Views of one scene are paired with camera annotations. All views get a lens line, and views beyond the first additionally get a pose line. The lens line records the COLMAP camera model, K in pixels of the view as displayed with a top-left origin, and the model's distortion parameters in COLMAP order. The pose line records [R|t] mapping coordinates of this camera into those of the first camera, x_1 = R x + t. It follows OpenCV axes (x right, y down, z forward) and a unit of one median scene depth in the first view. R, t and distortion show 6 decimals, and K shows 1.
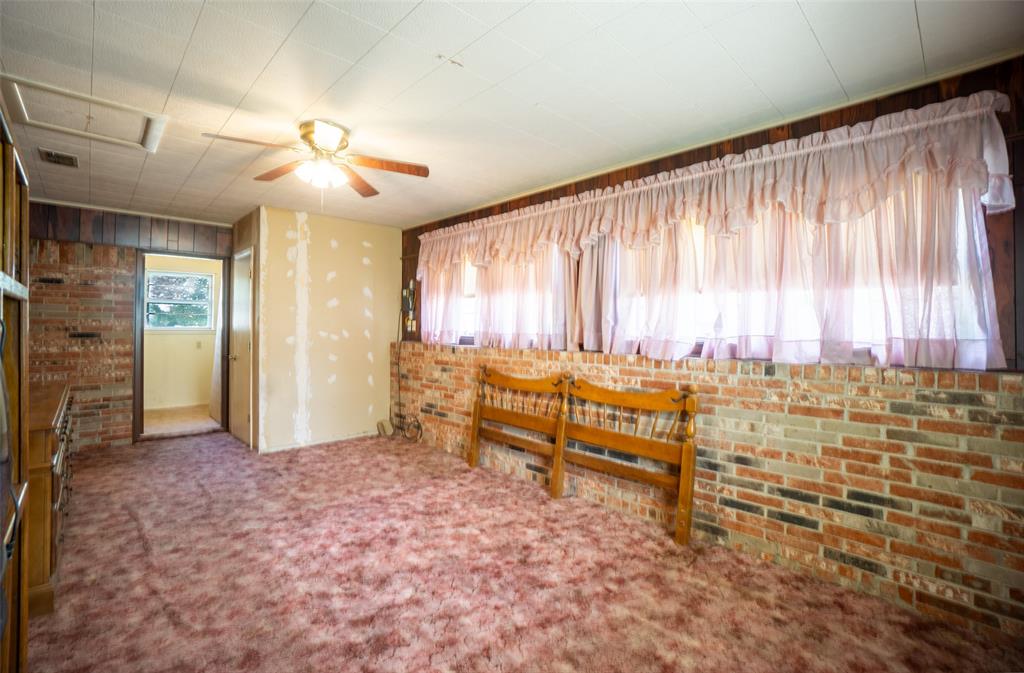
lens RADIAL K [[460.3, 0, 496.4], [0, 460.3, 317.5], [0, 0, 1]] dist [-0.052110, 0.016671]
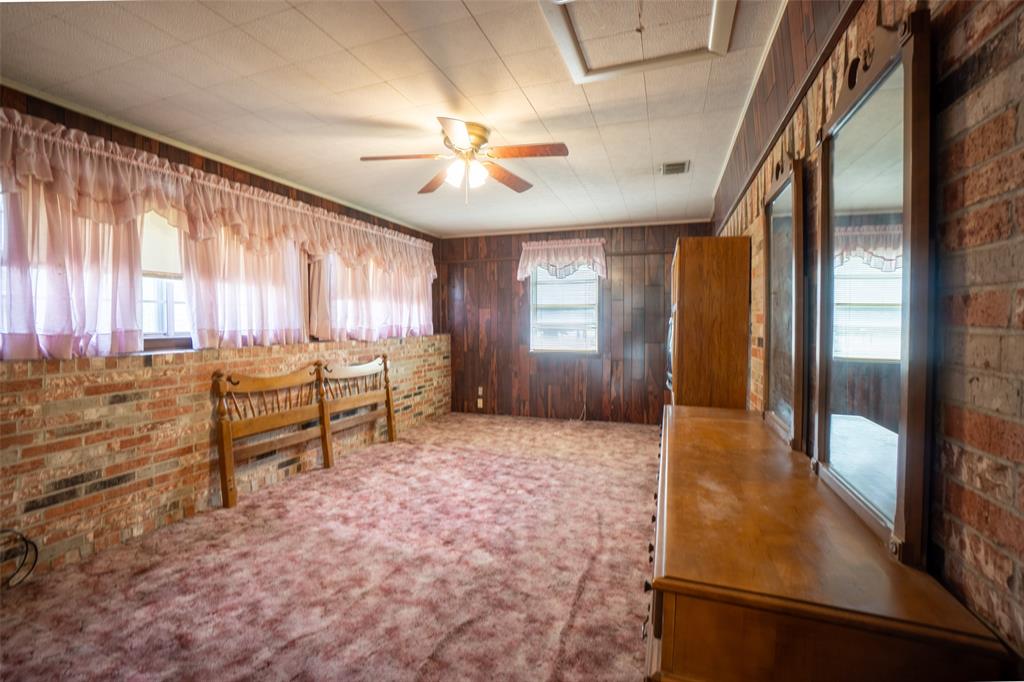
lens RADIAL K [[460.3, 0, 495.8], [0, 460.3, 330.3], [0, 0, 1]] dist [-0.052110, 0.016671]
pose [[-0.449013, -0.022915, 0.893232, -1.241650], [-0.022016, 0.999651, 0.014577, 0.019118], [-0.893254, -0.013120, -0.449360, 1.300137]]
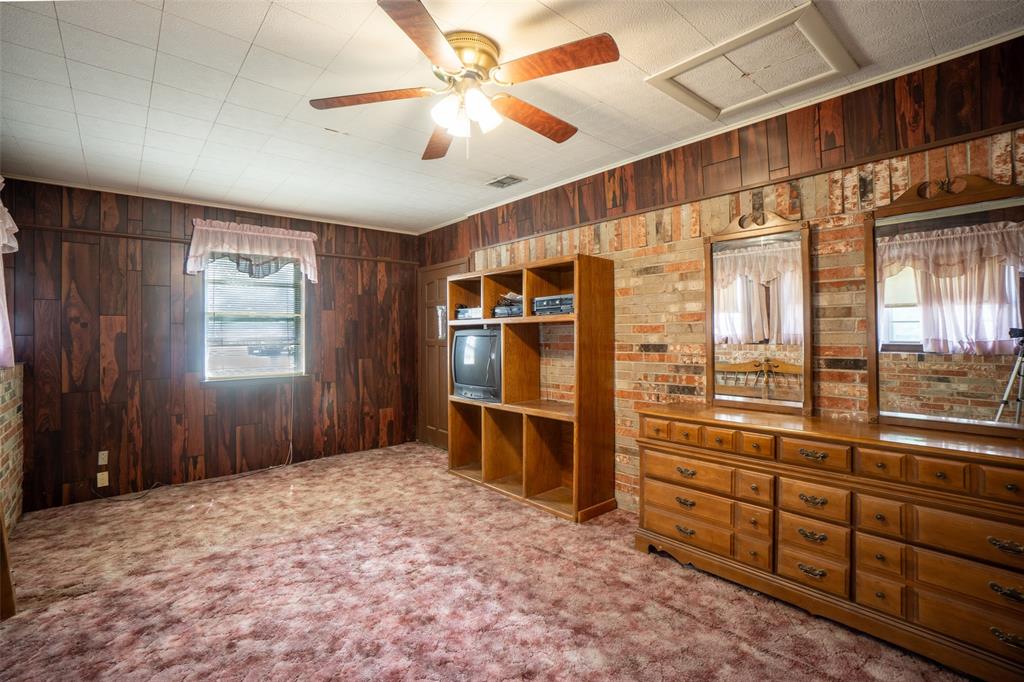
lens RADIAL K [[460.3, 0, 496.6], [0, 460.3, 329.3], [0, 0, 1]] dist [-0.052110, 0.016671]
pose [[-0.999024, 0.005695, 0.043809, -0.420906], [0.004410, 0.999559, -0.029365, 0.028376], [-0.043956, -0.029143, -0.998608, 1.554423]]
